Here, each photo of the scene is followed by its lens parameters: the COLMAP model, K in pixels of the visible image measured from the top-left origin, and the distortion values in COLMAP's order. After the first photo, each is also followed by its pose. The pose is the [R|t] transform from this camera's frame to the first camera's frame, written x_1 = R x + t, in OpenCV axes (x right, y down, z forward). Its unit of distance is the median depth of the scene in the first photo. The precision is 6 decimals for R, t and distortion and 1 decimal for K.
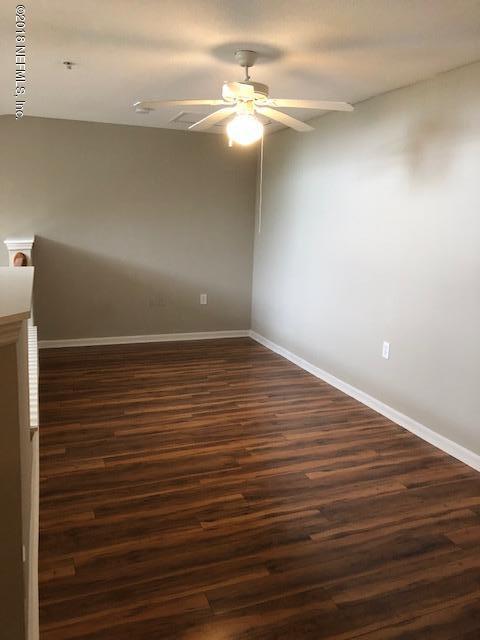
lens RADIAL K [[523.2, 0, 239.7], [0, 523.2, 320.1], [0, 0, 1]] dist [0.040482, -0.049888]
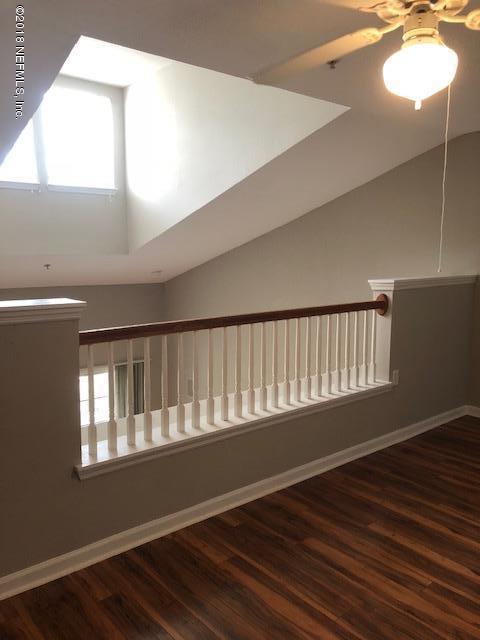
lens RADIAL K [[523.2, 0, 239.8], [0, 523.2, 319.1], [0, 0, 1]] dist [0.040482, -0.049888]
pose [[0.339013, 0.100256, -0.935425, 0.336777], [-0.173112, 0.983975, 0.042720, -0.089574], [0.924718, 0.147450, 0.350936, 0.518111]]
